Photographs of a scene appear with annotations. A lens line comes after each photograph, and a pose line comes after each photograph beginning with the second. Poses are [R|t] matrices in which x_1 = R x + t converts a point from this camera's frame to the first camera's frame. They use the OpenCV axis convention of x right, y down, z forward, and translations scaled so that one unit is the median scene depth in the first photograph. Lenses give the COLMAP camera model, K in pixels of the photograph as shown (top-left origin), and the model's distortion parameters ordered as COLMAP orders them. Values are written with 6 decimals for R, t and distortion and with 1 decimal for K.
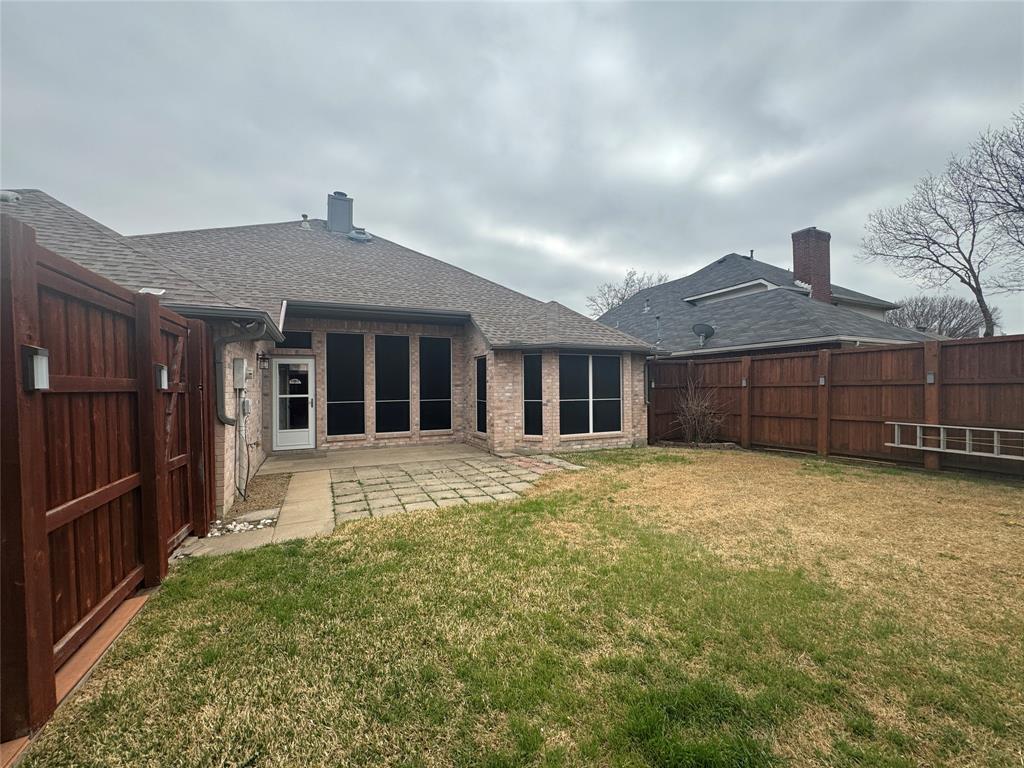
lens RADIAL K [[407.9, 0, 510.6], [0, 407.9, 390.1], [0, 0, 1]] dist [0.003818, 0.000064]
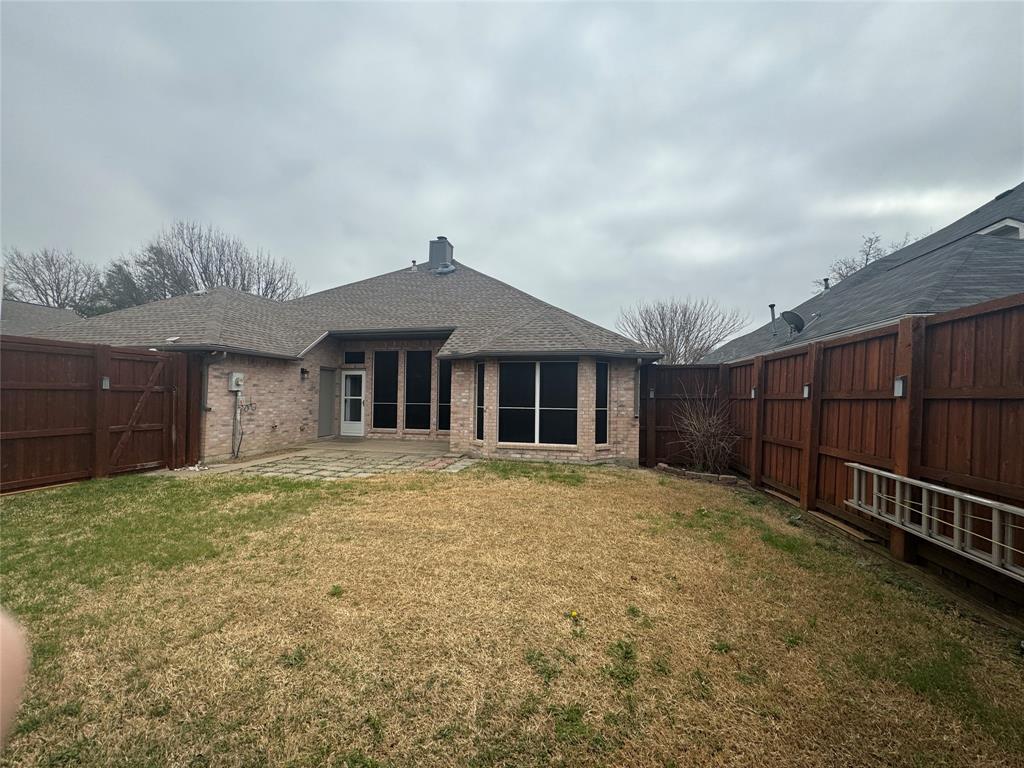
lens RADIAL K [[407.9, 0, 507.6], [0, 407.9, 384.4], [0, 0, 1]] dist [0.003818, 0.000064]
pose [[0.800953, 0.001430, -0.598726, 0.711462], [-0.022886, 0.999339, -0.028229, -0.003321], [0.598290, 0.036312, 0.800457, 0.193667]]
